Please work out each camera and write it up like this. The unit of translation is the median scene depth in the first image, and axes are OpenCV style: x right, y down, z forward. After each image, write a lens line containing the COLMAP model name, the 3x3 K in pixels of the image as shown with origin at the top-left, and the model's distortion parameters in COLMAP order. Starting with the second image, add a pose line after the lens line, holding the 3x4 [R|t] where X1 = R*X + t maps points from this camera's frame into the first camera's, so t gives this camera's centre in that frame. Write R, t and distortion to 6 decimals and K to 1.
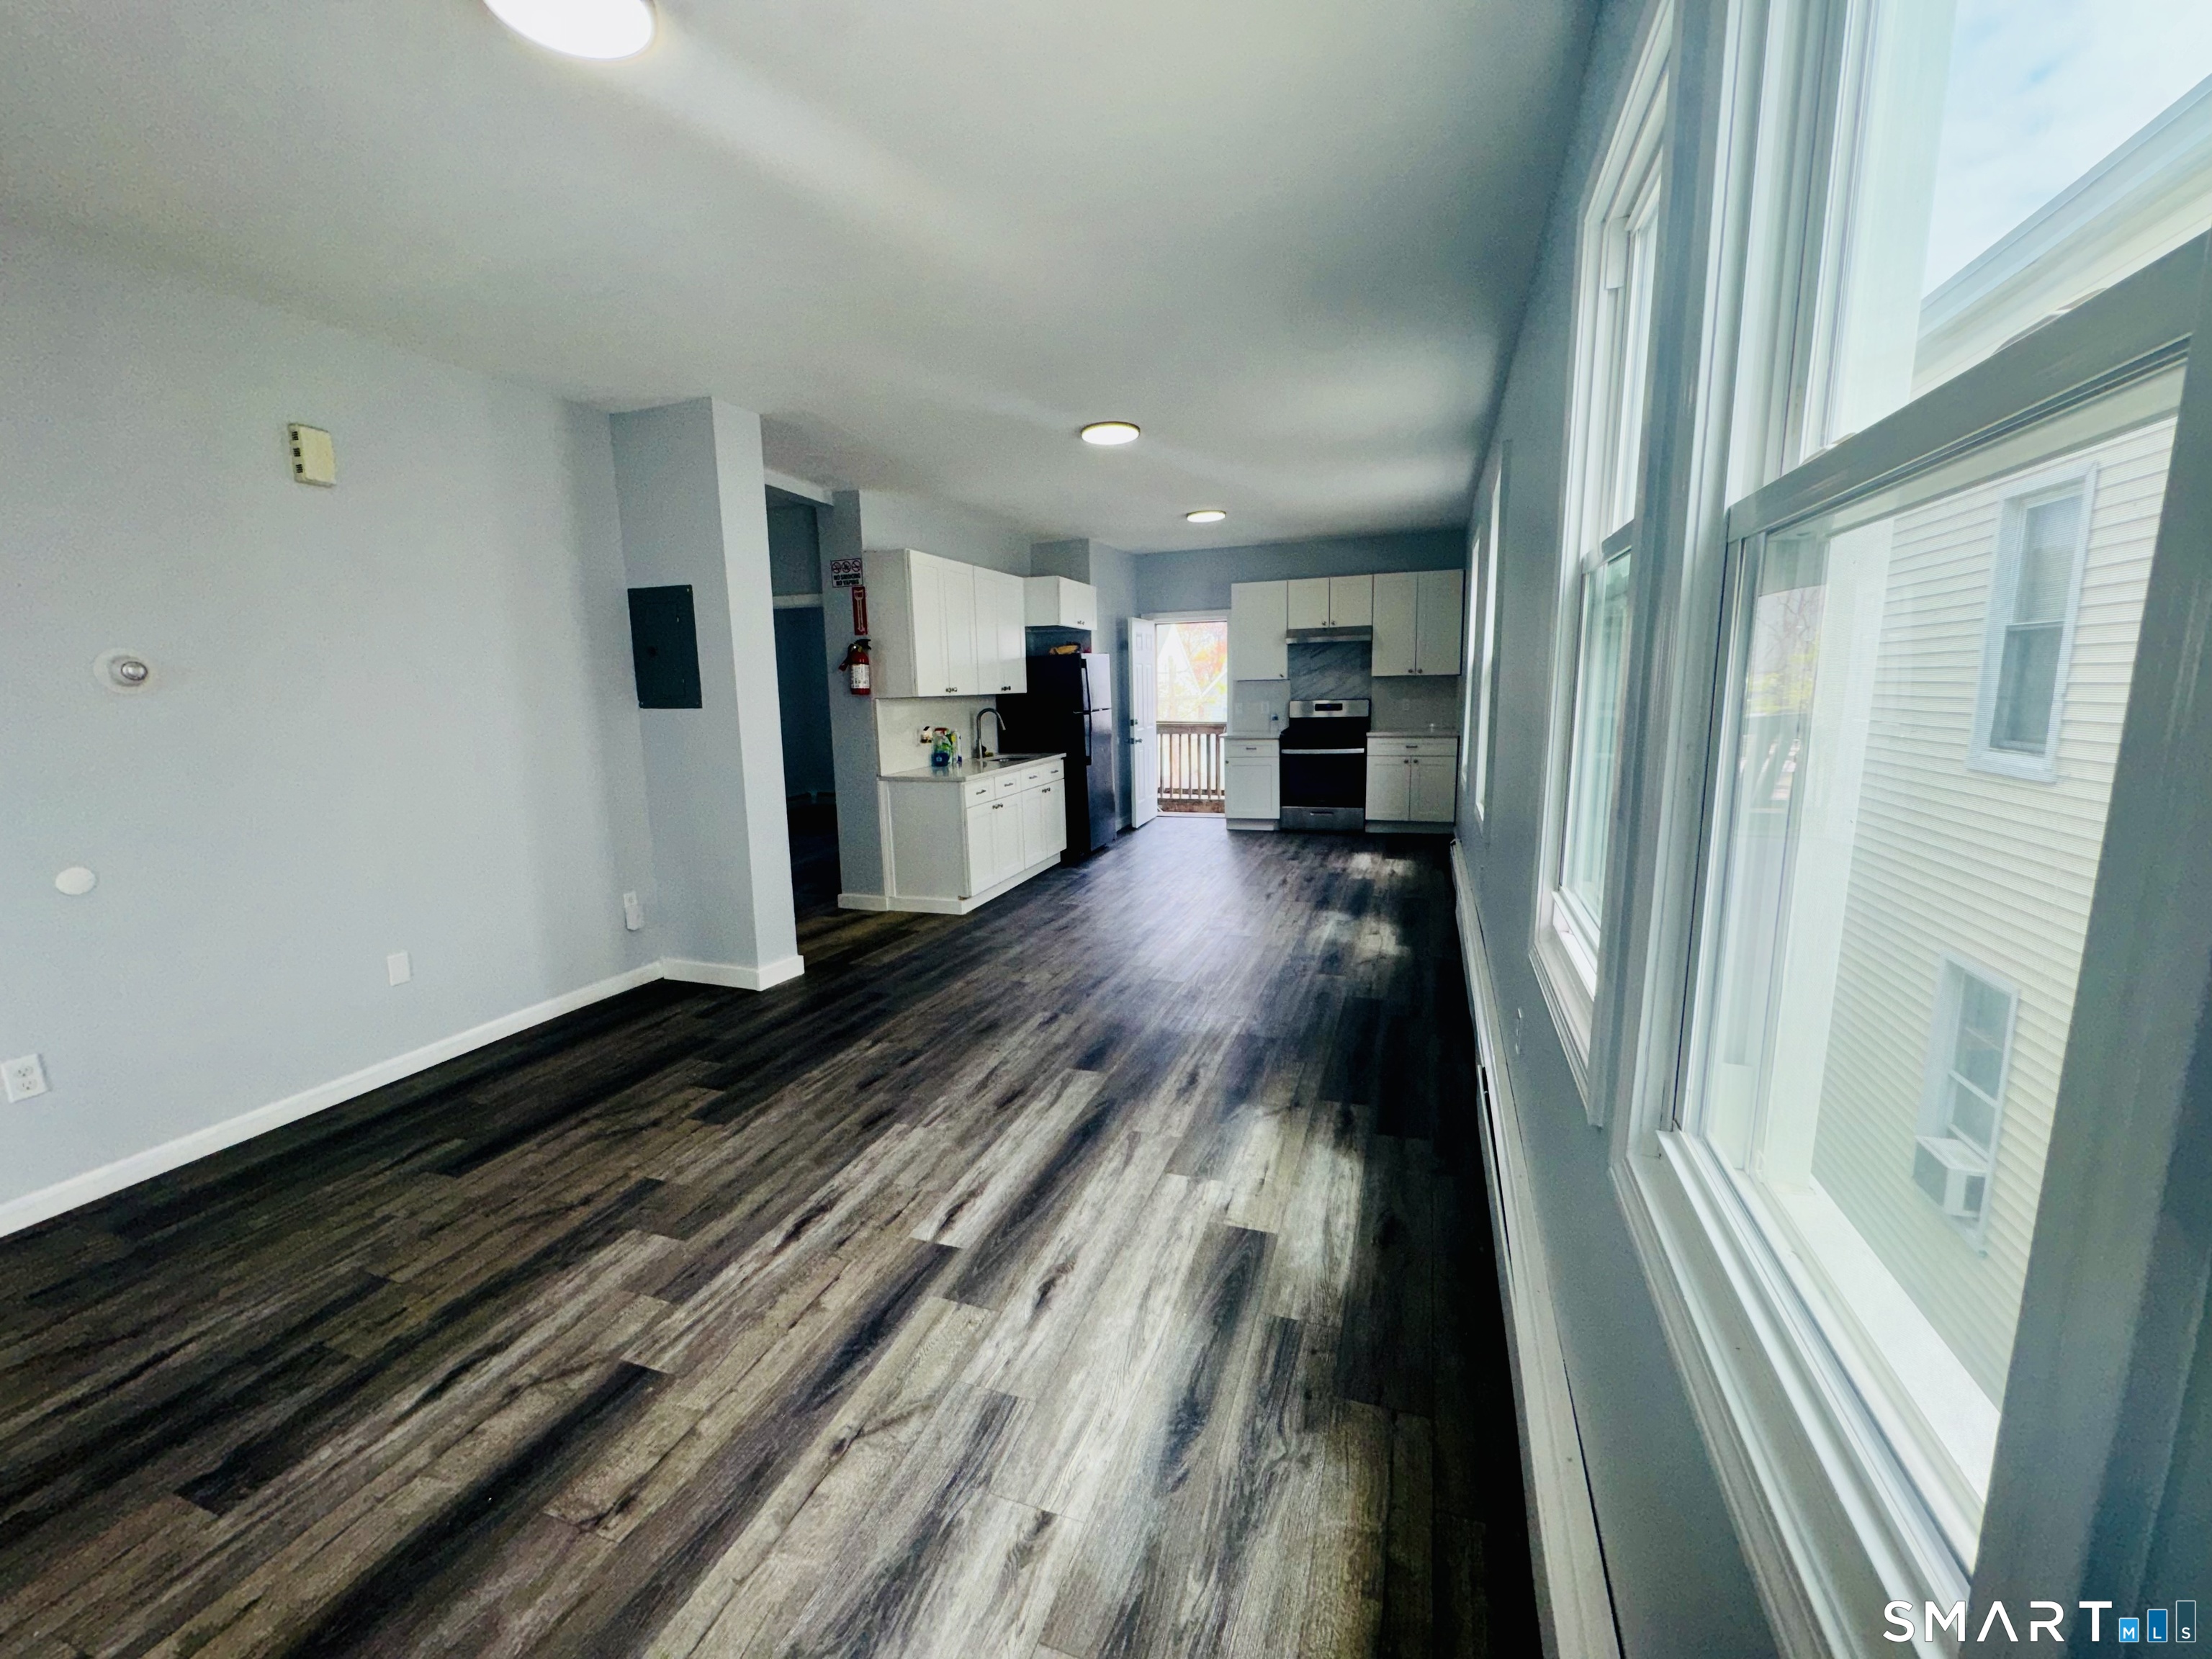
lens RADIAL K [[881.1, 0, 1103.9], [0, 881.1, 828.7], [0, 0, 1]] dist [-0.003283, -0.000313]
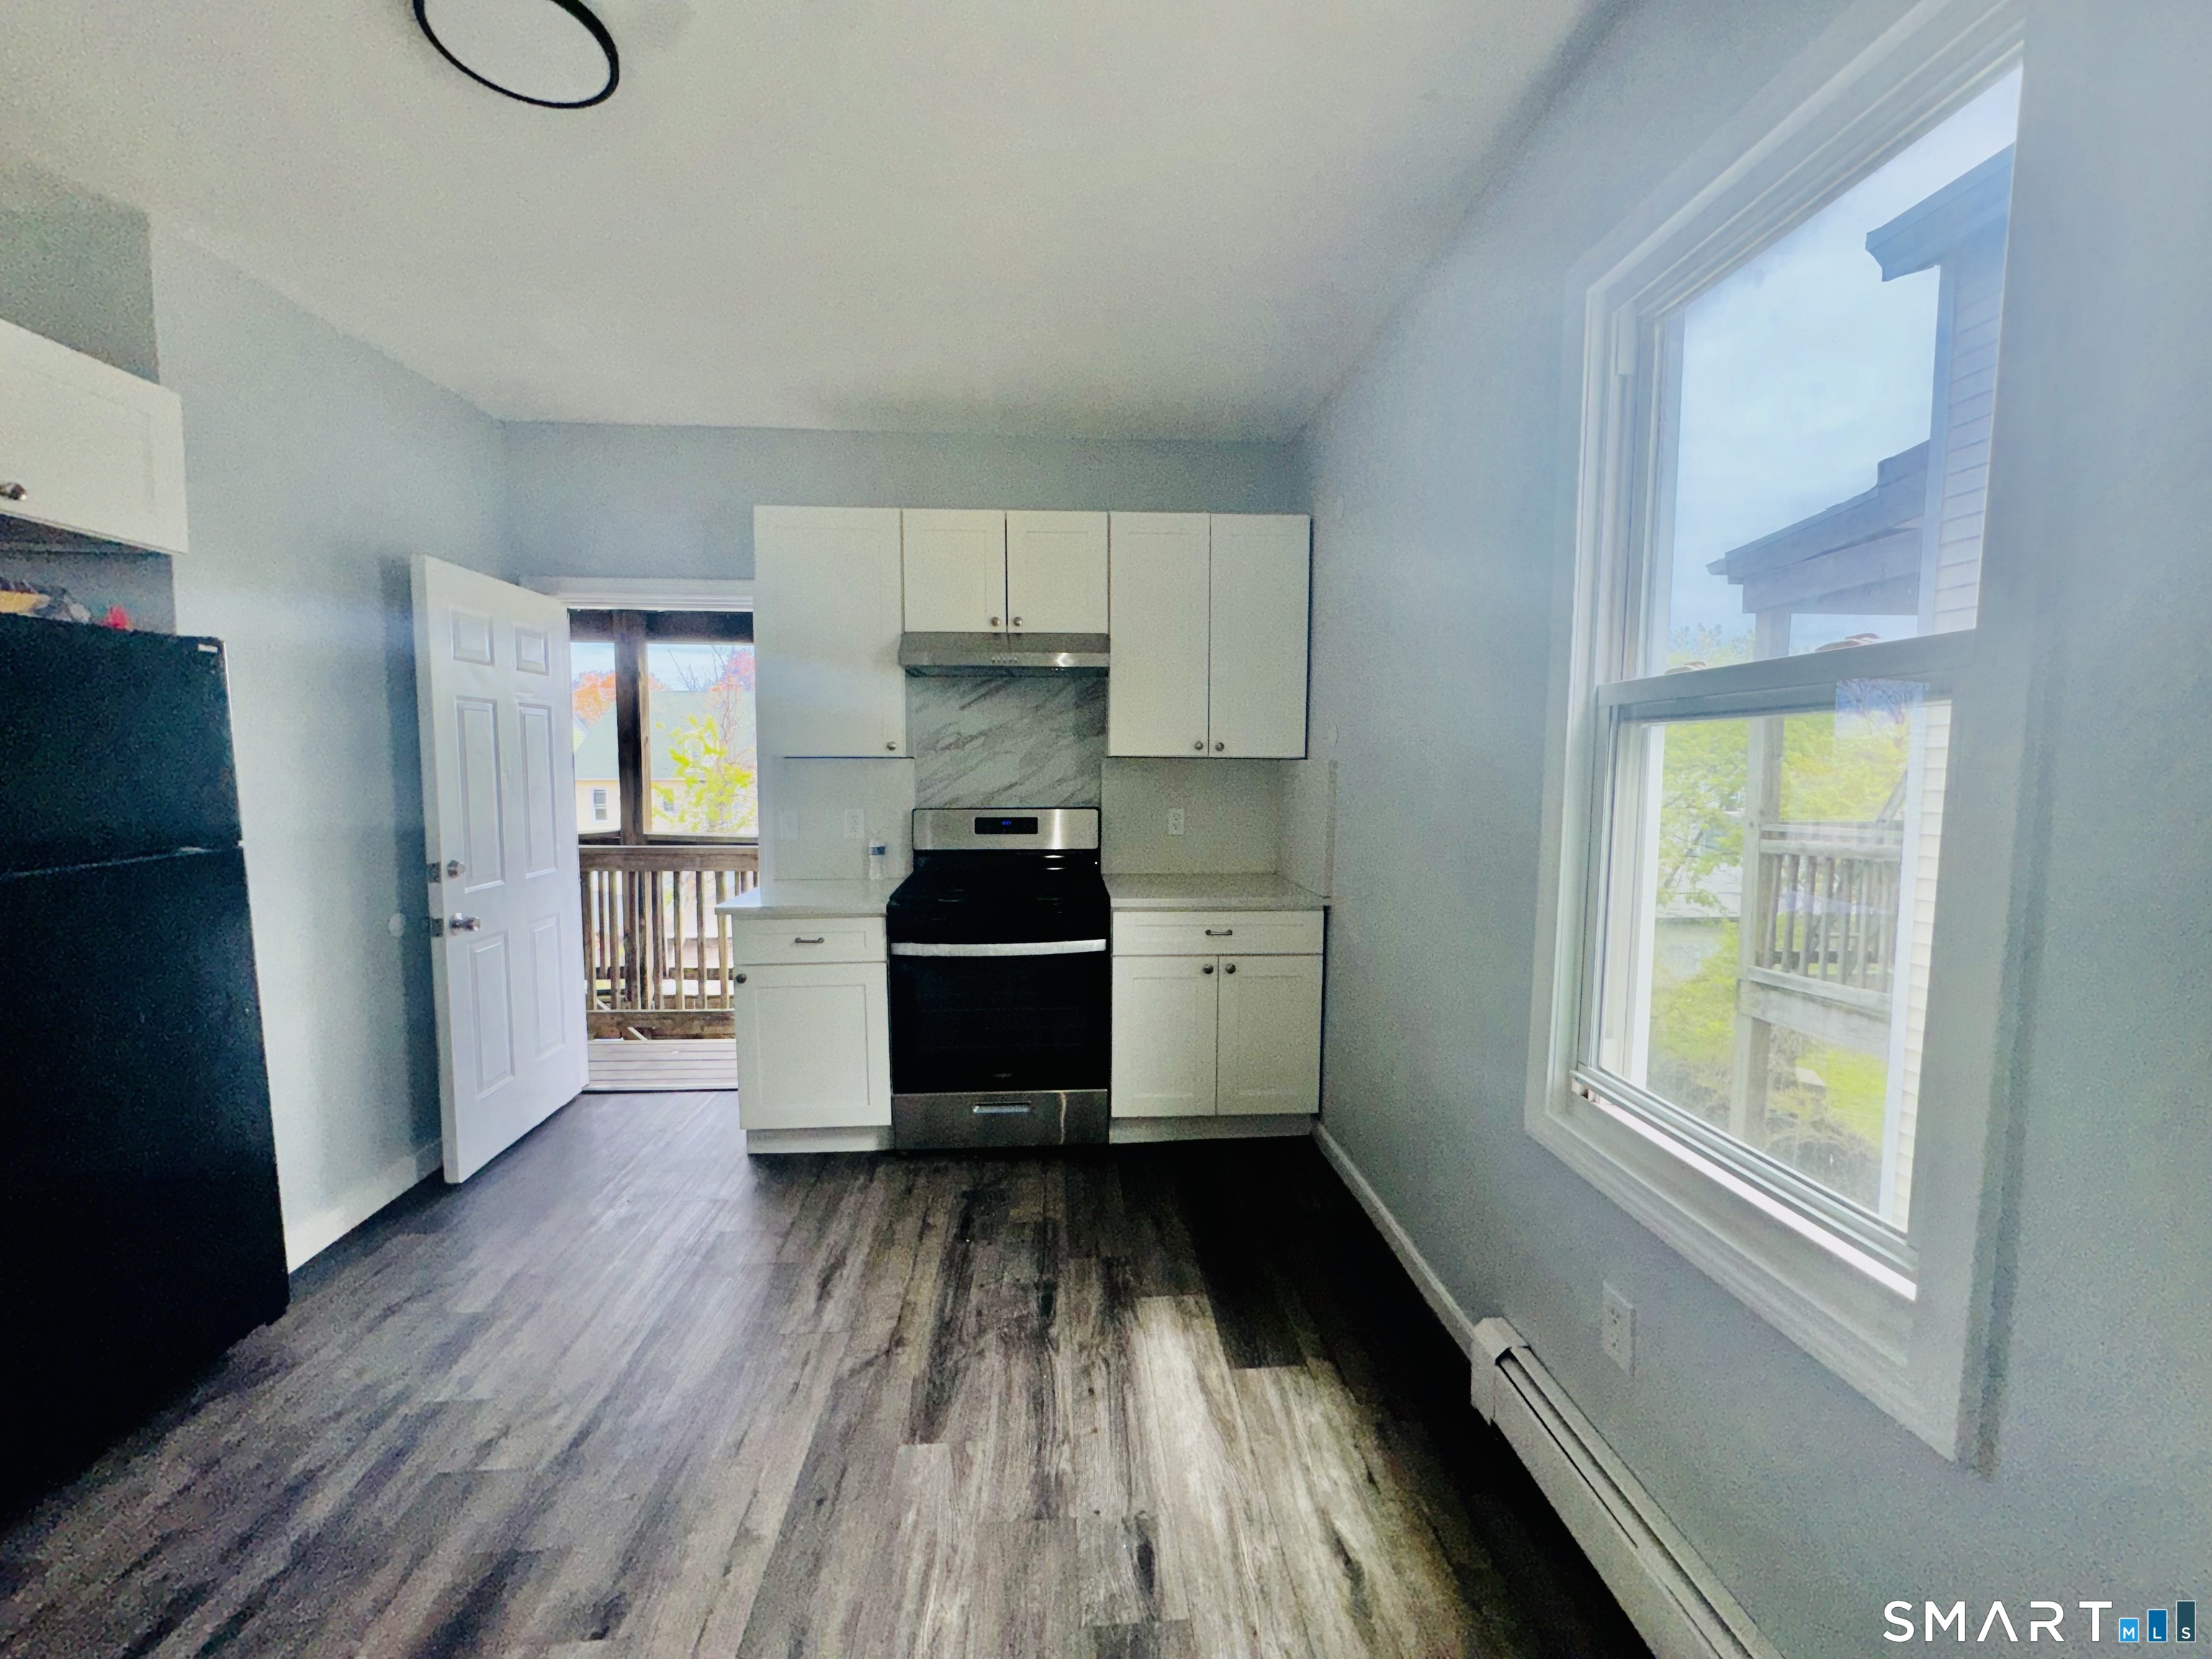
lens RADIAL K [[880.1, 0, 1098.5], [0, 880.1, 831.3], [0, 0, 1]] dist [0.000049, 0.000236]
pose [[0.918345, -0.003067, 0.395769, 0.369410], [0.037056, 0.996244, -0.078266, -0.287778], [-0.394042, 0.086541, 0.915009, 1.709764]]
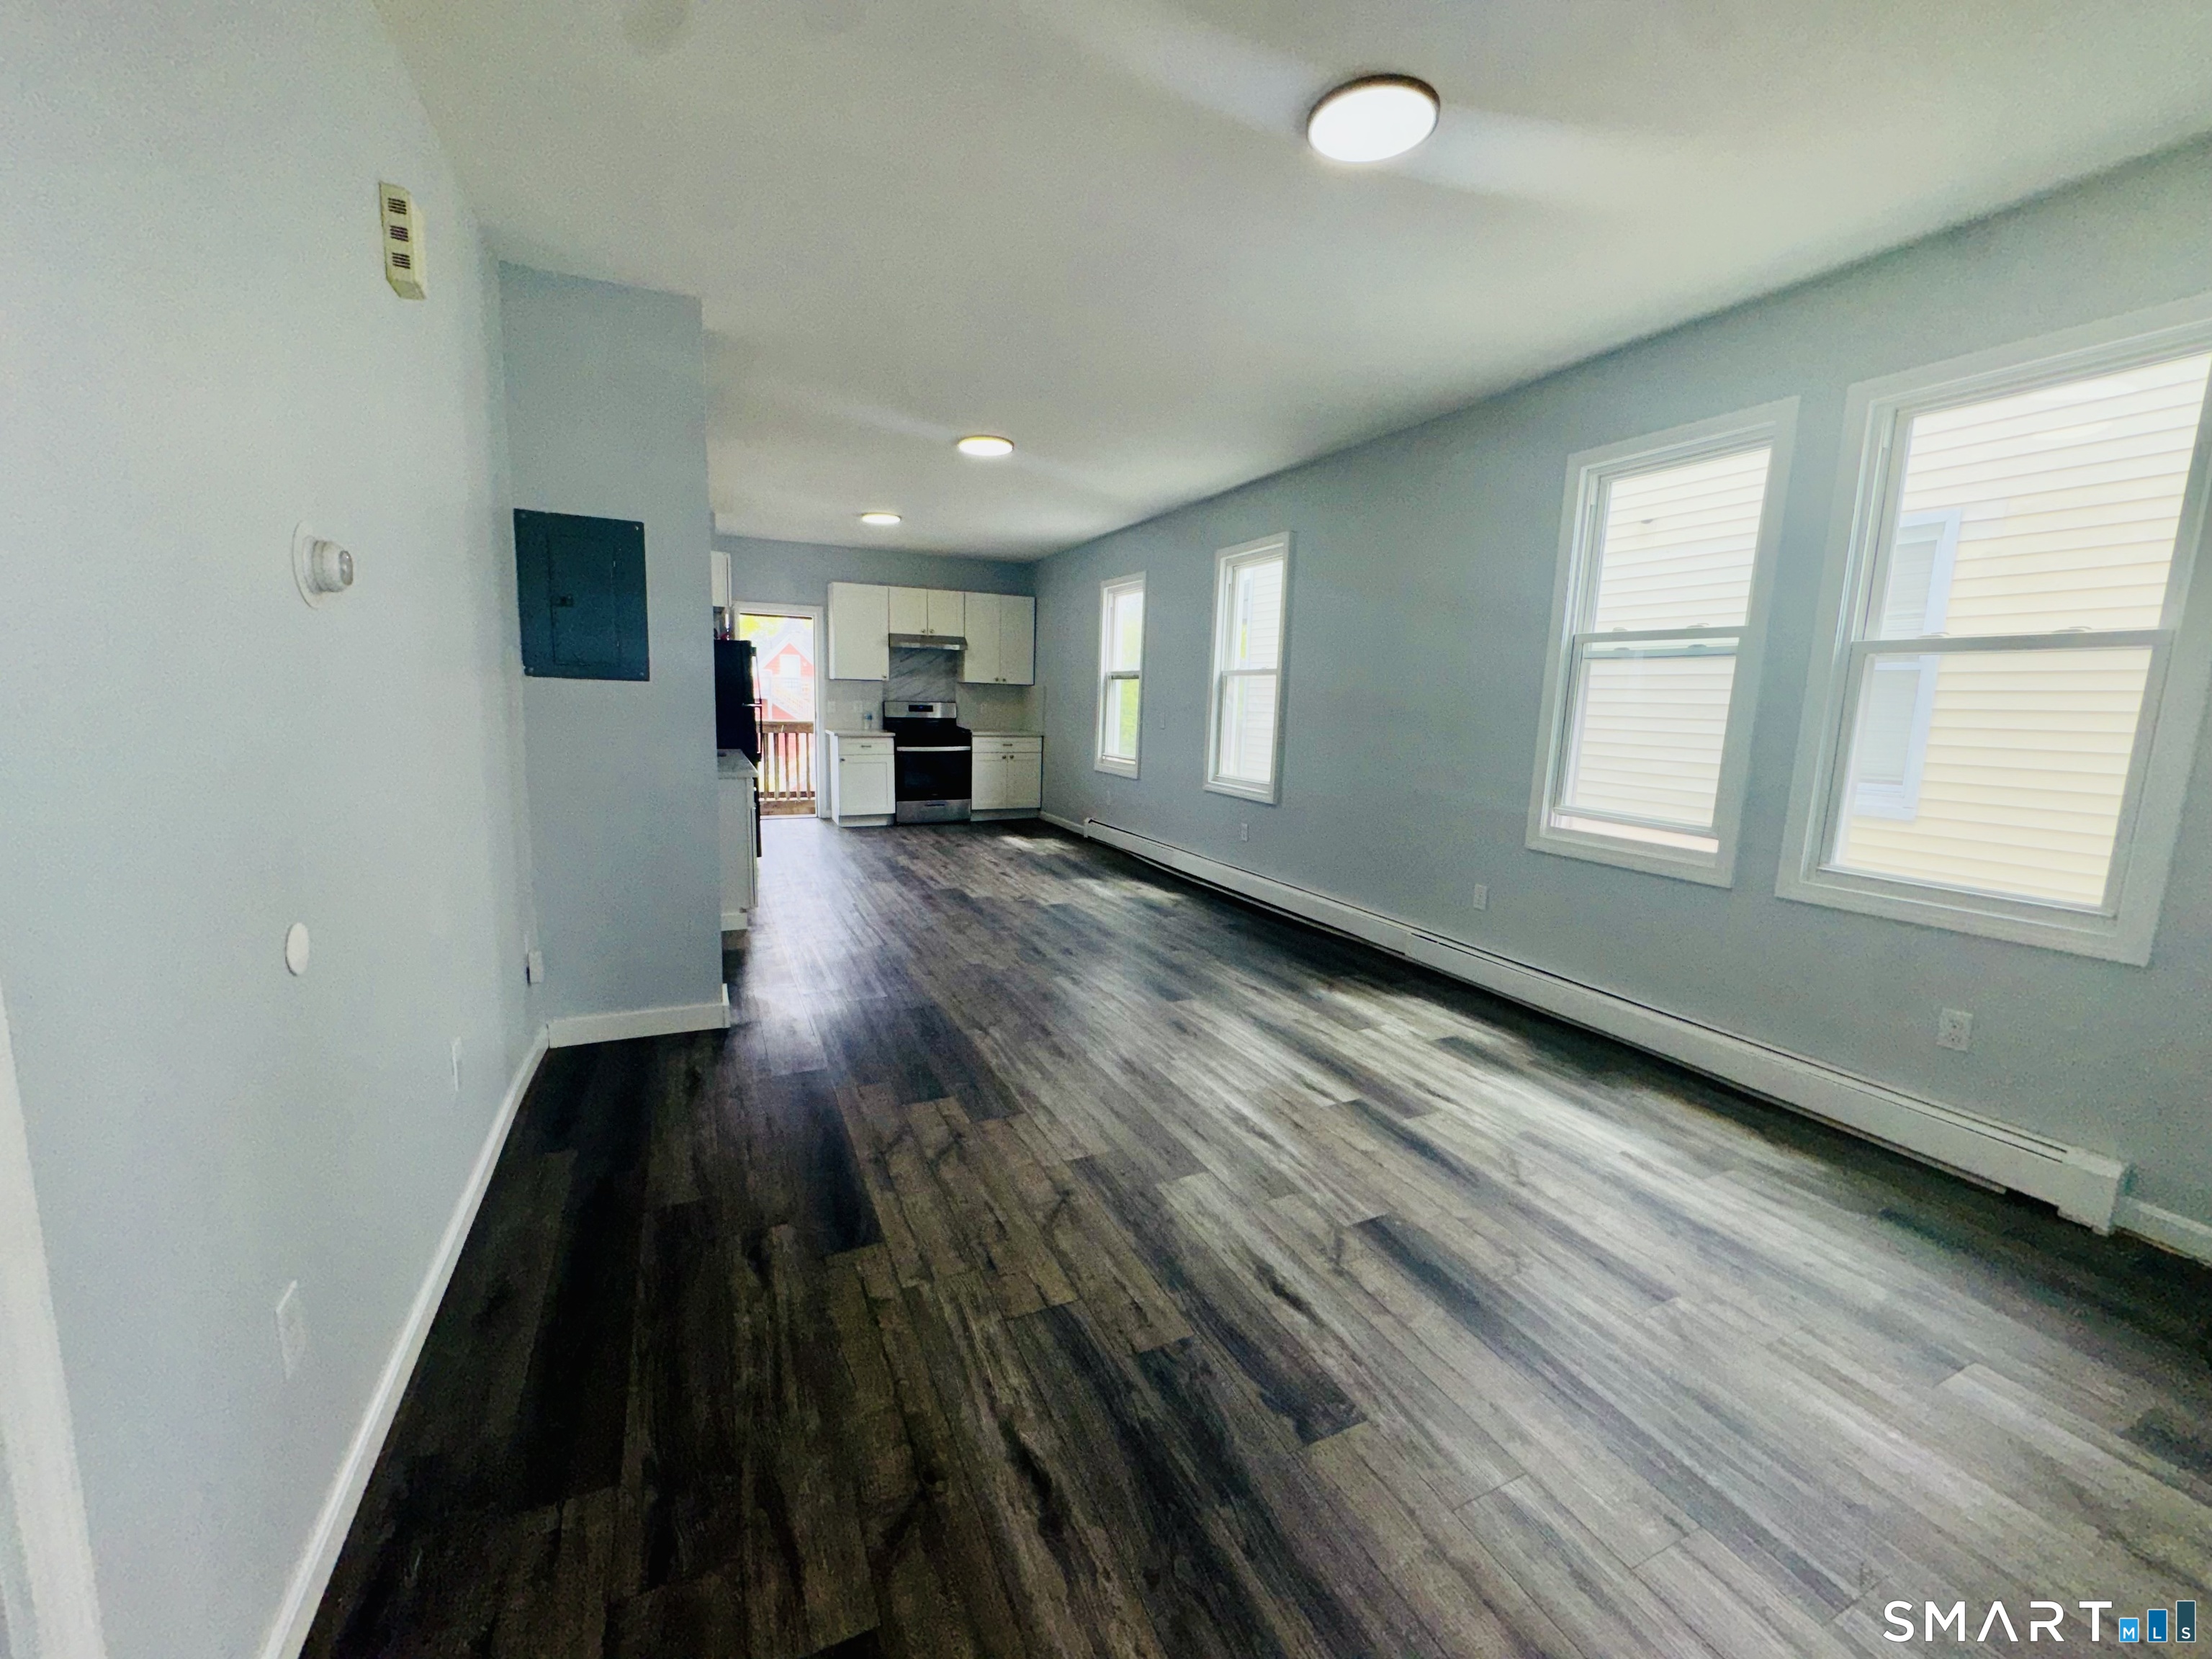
lens RADIAL K [[881.1, 0, 1103.9], [0, 881.1, 828.7], [0, 0, 1]] dist [-0.003283, -0.000313]
pose [[0.704417, -0.061181, 0.707145, -1.031599], [0.066296, 0.997594, 0.020270, 0.007036], [-0.706683, 0.032602, 0.706778, 0.231444]]
